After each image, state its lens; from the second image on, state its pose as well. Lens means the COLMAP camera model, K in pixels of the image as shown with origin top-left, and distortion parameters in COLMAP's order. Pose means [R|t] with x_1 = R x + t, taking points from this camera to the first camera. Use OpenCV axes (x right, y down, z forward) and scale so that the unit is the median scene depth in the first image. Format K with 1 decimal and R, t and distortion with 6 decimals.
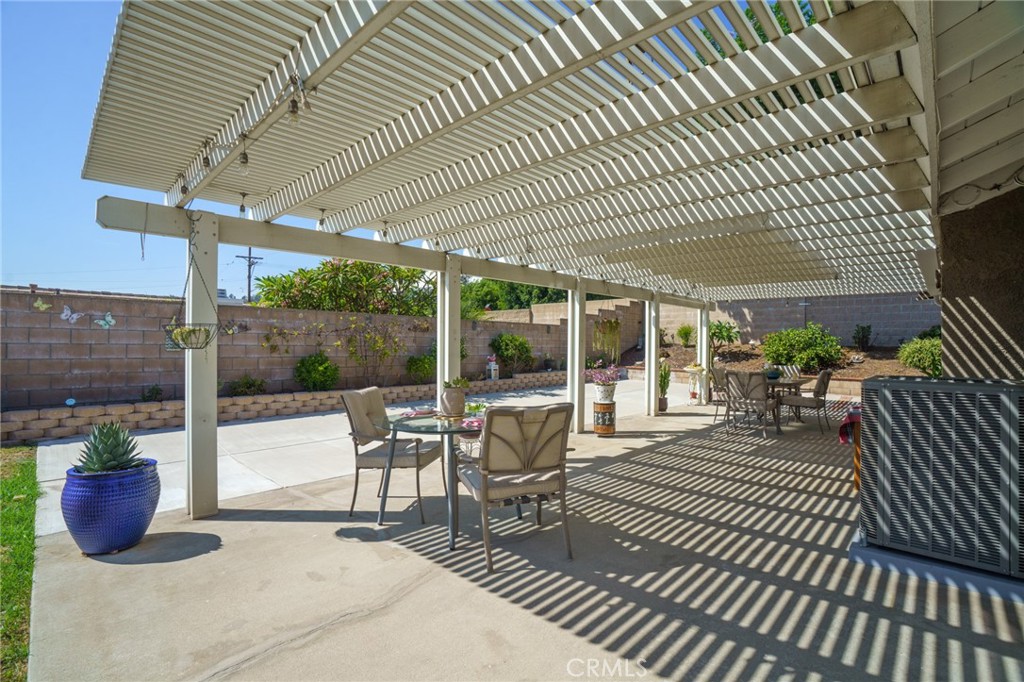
lens RADIAL K [[463.0, 0, 509.3], [0, 463.0, 343.3], [0, 0, 1]] dist [-0.010689, 0.003134]
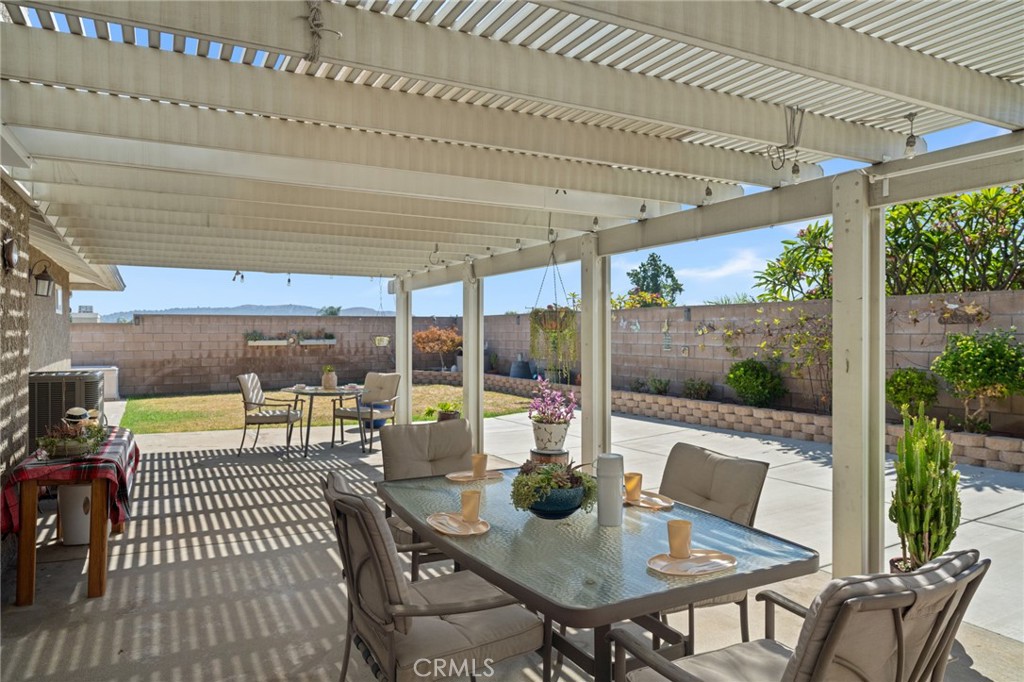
lens RADIAL K [[663.0, 0, 514.0], [0, 663.0, 346.1], [0, 0, 1]] dist [-0.003503, 0.000194]
pose [[-0.303226, -0.000580, -0.952918, 0.853431], [-0.009302, 0.999954, 0.002352, 0.004603], [0.952873, 0.009578, -0.303217, 1.049059]]
